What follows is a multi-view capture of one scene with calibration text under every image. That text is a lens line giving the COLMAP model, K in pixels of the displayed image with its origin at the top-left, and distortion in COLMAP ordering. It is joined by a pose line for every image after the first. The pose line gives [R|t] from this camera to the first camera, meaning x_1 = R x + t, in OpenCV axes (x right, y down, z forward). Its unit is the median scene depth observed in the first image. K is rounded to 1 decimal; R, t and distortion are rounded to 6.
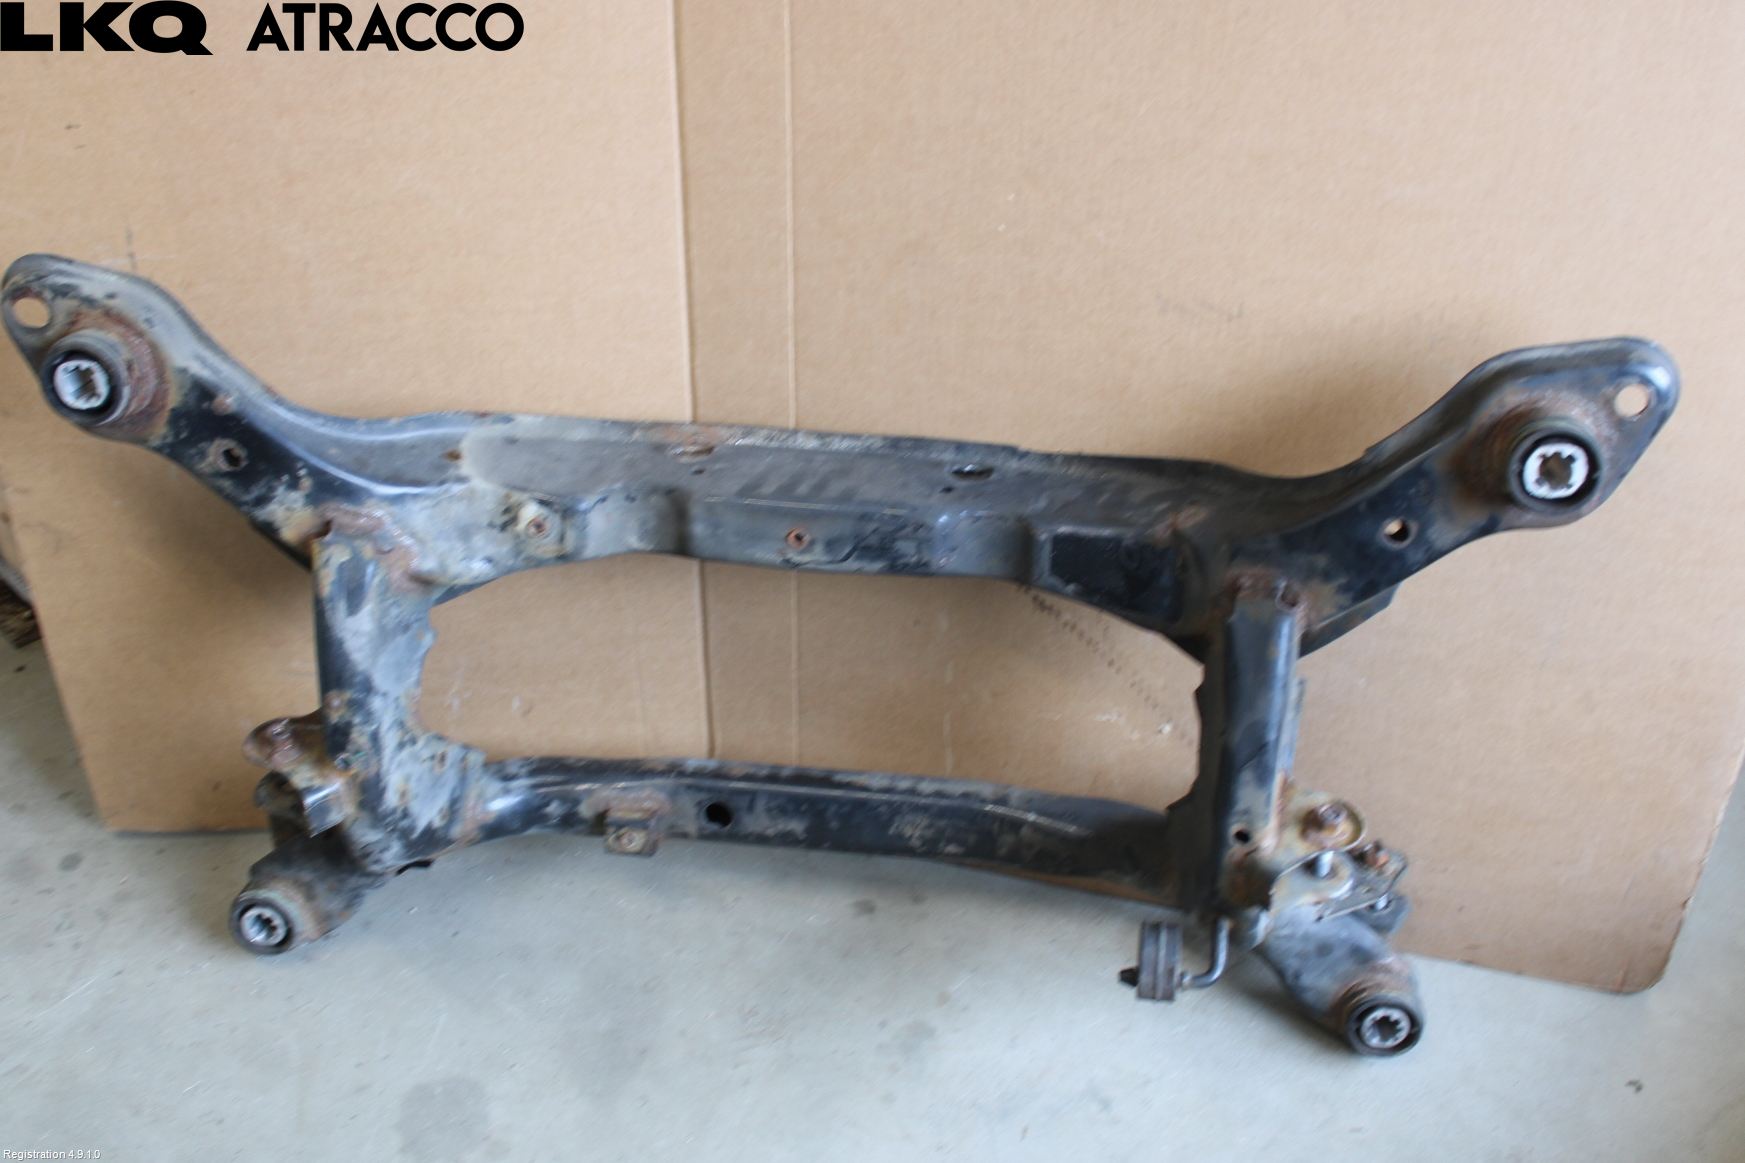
lens RADIAL K [[1896.6, 0, 872.5], [0, 1896.6, 581.5], [0, 0, 1]] dist [-0.096967, 0.037935]
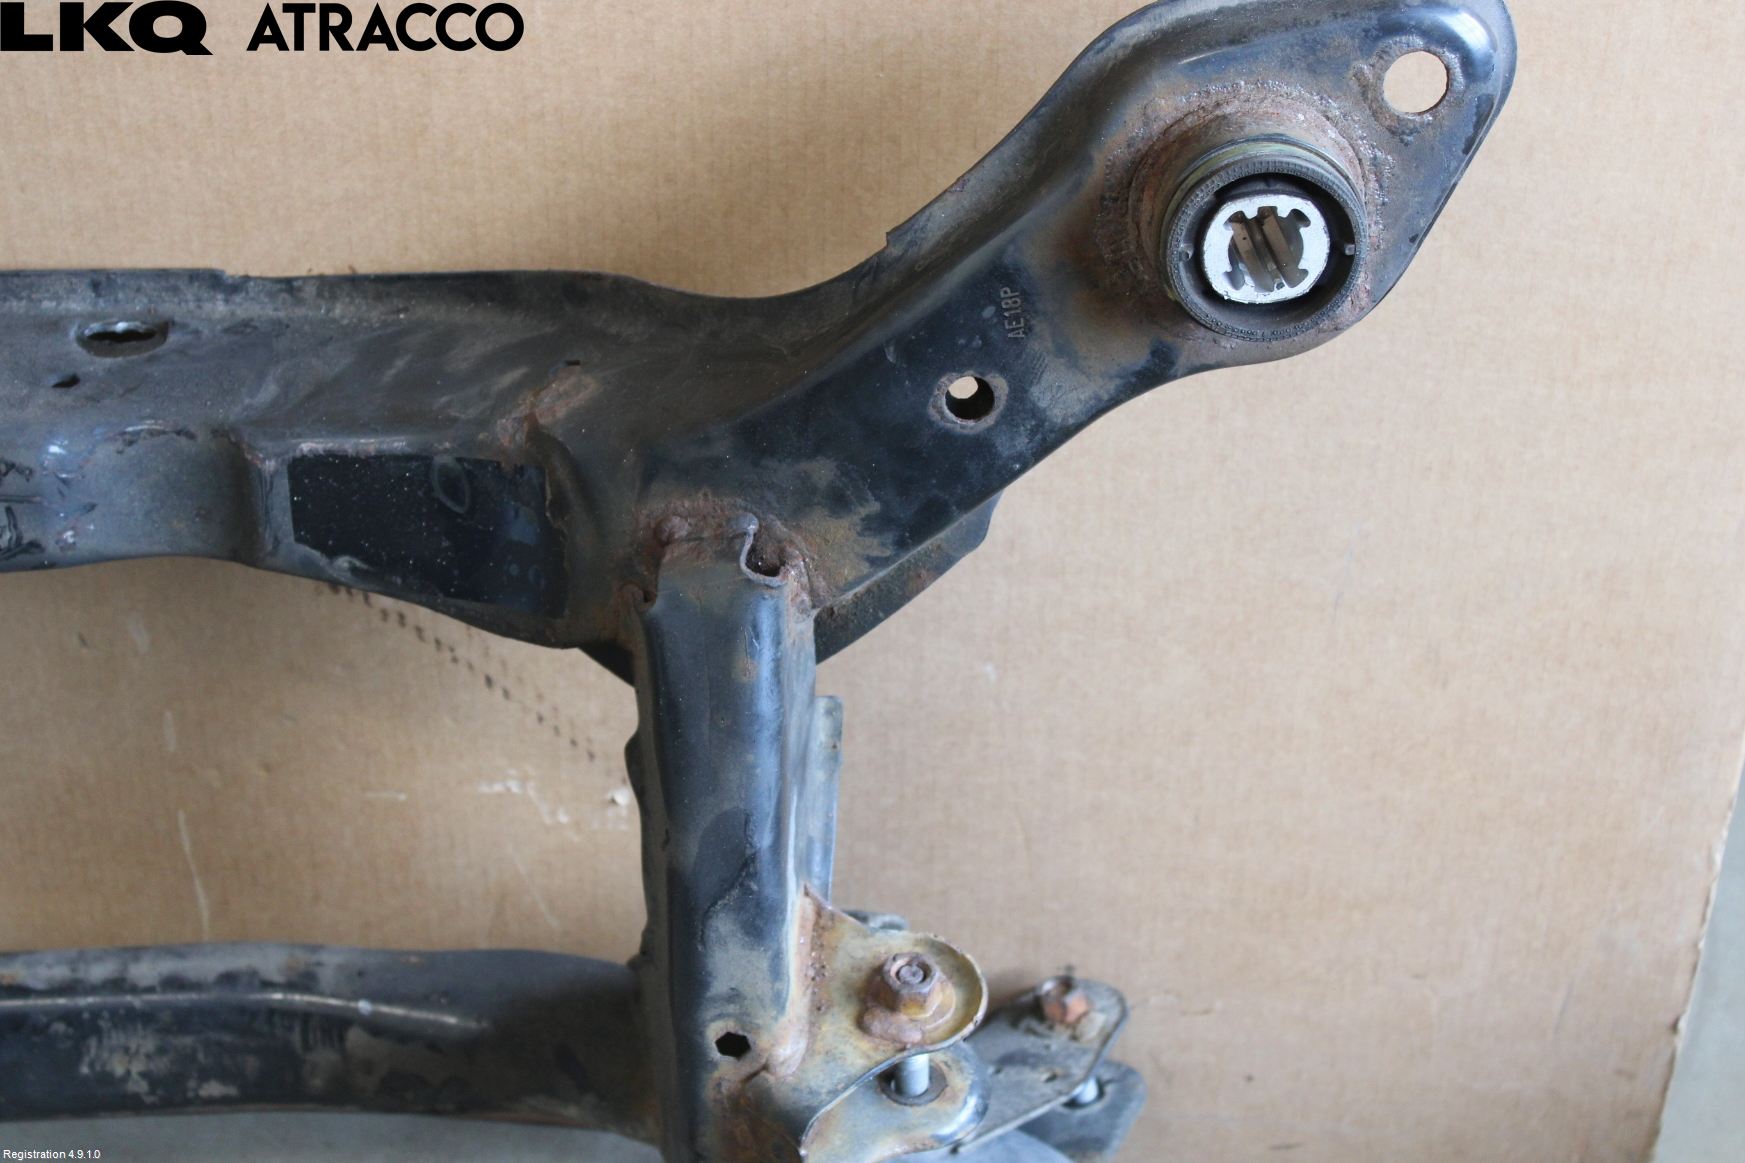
lens RADIAL K [[3420.0, 0, 872.5], [0, 3420.0, 581.5], [0, 0, 1]] dist [-0.021430, 0.109935]
pose [[0.985651, -0.110050, 0.127988, 0.134266], [0.100657, 0.991883, 0.077691, -0.049114], [-0.135499, -0.063693, 0.988728, 0.133480]]
